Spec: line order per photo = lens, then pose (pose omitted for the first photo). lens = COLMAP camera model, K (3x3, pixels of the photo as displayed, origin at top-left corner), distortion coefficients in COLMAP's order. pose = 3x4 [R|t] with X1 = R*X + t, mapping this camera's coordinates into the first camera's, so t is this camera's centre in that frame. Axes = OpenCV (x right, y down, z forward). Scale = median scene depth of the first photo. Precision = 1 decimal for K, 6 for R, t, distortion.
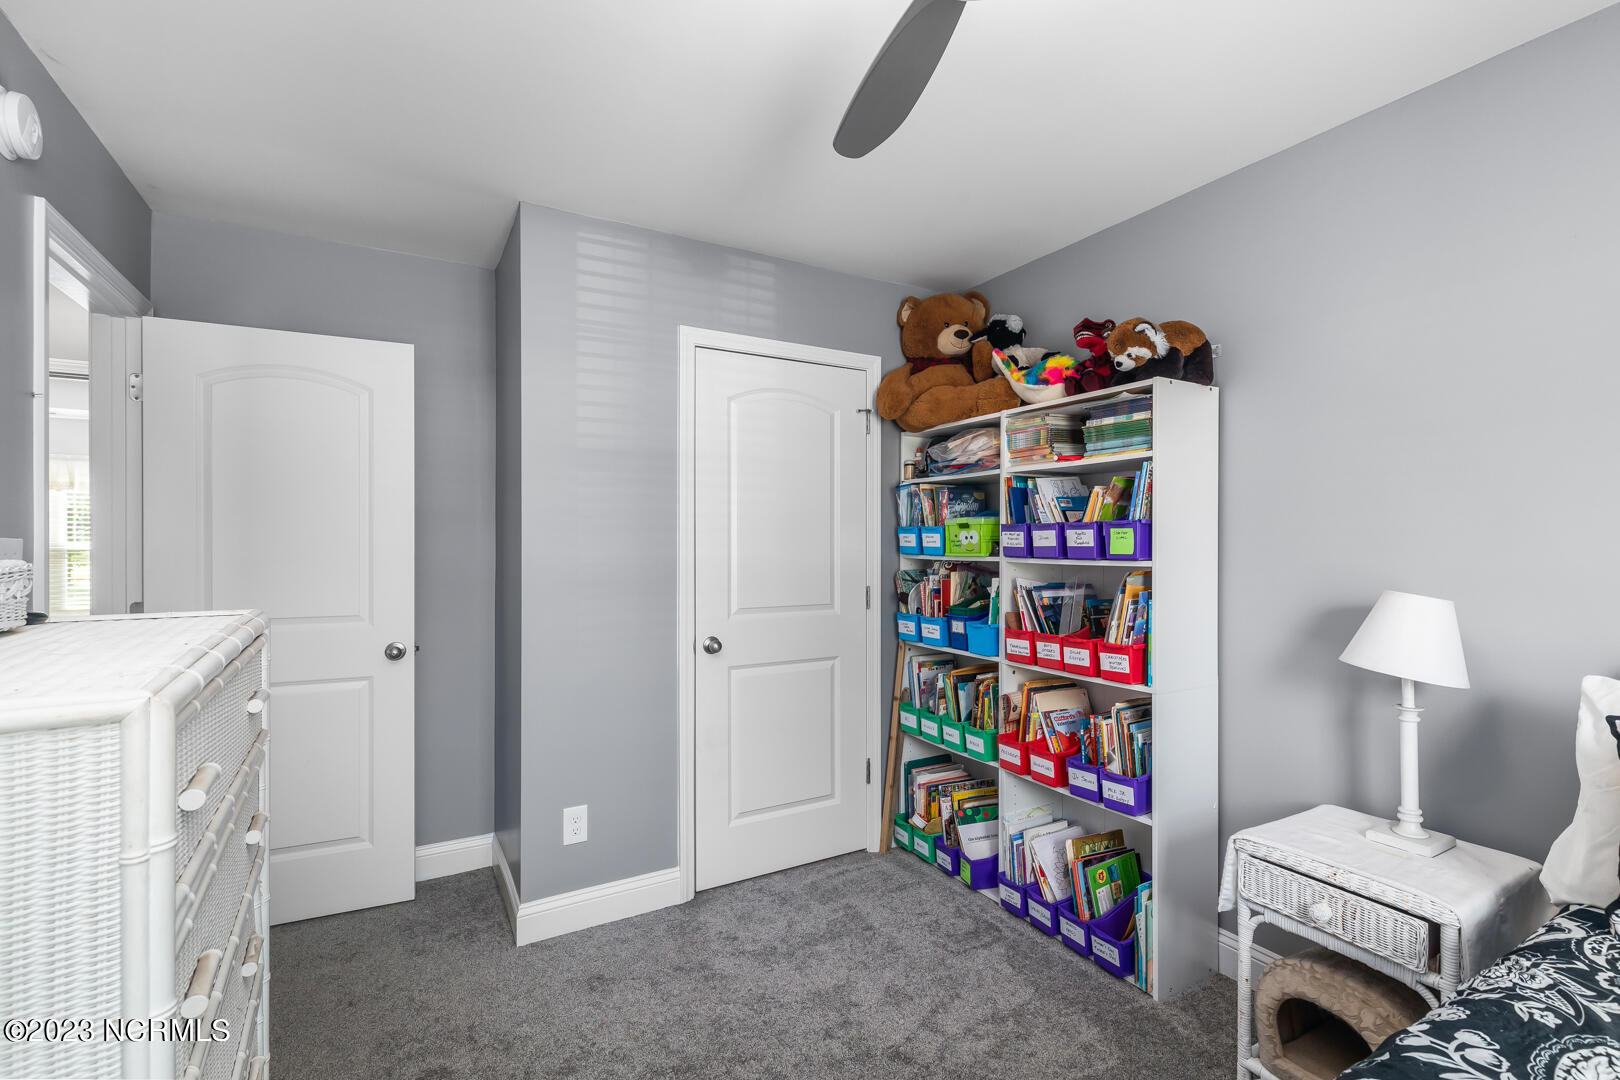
lens RADIAL K [[723.5, 0, 810.0], [0, 723.5, 540.0], [0, 0, 1]] dist [0.000226, -0.000266]
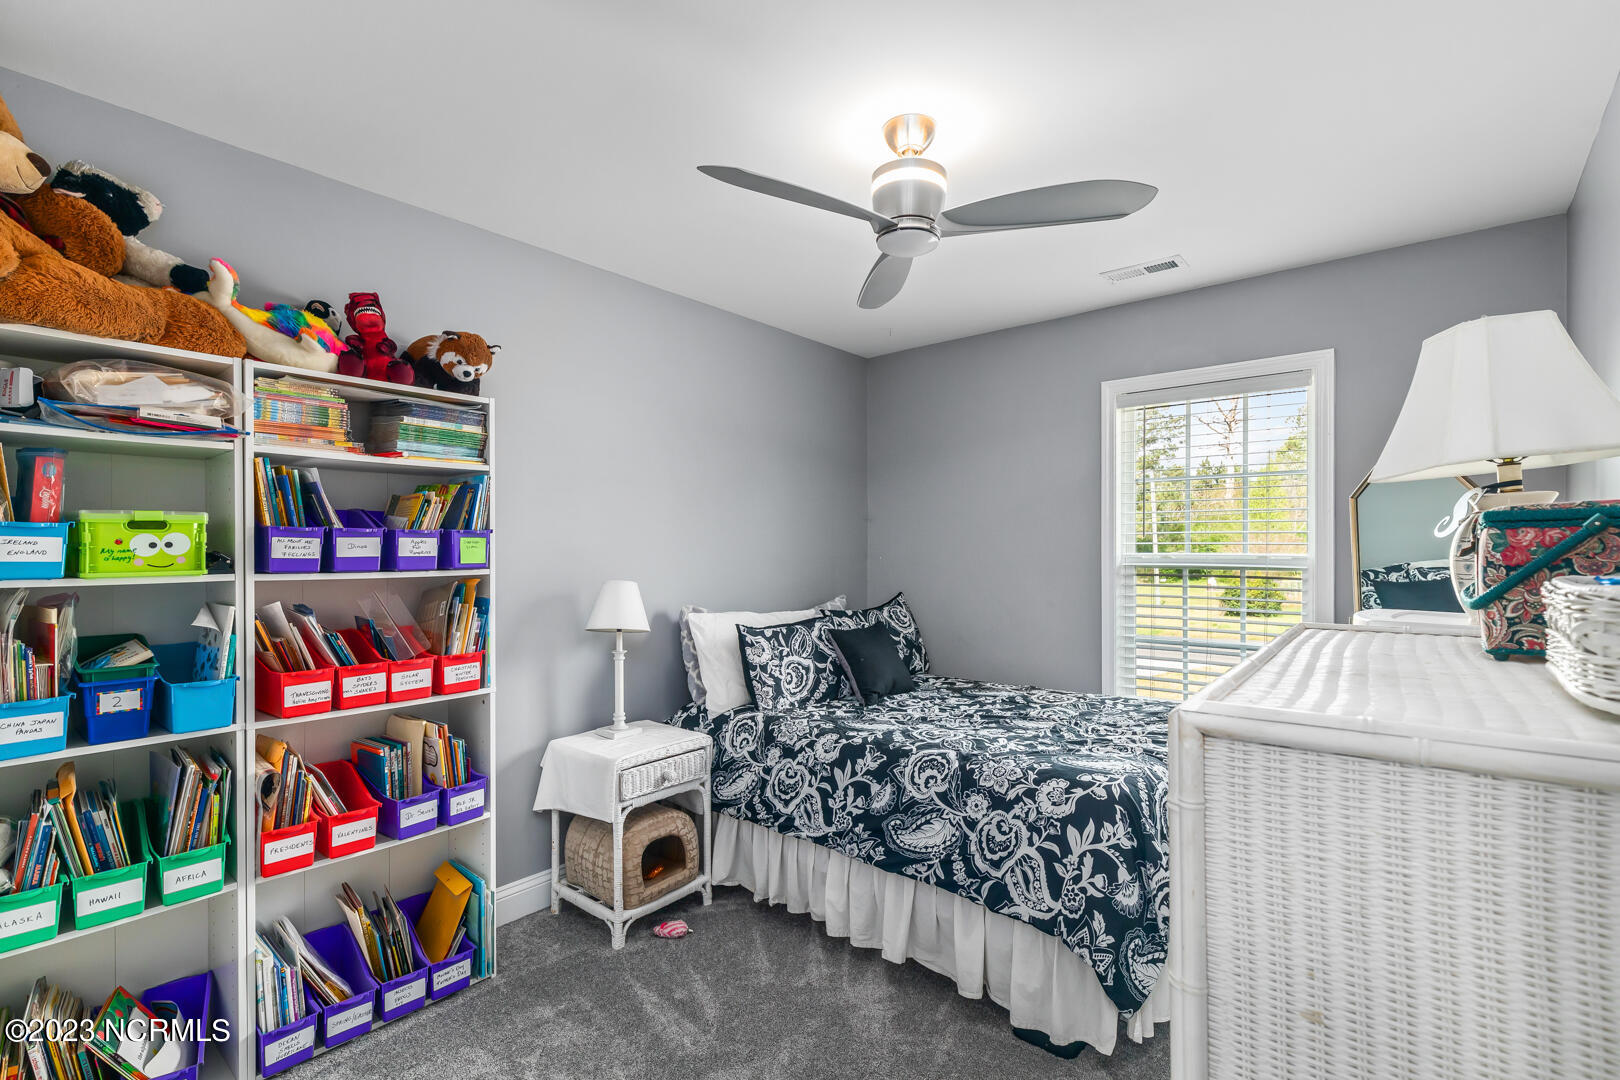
lens RADIAL K [[723.5, 0, 810.0], [0, 723.5, 540.0], [0, 0, 1]] dist [0.000226, -0.000266]
pose [[-0.329690, 0.010295, 0.944033, -0.636858], [-0.001942, 0.999931, -0.011583, -0.001903], [-0.944087, -0.005652, -0.329647, 0.832813]]
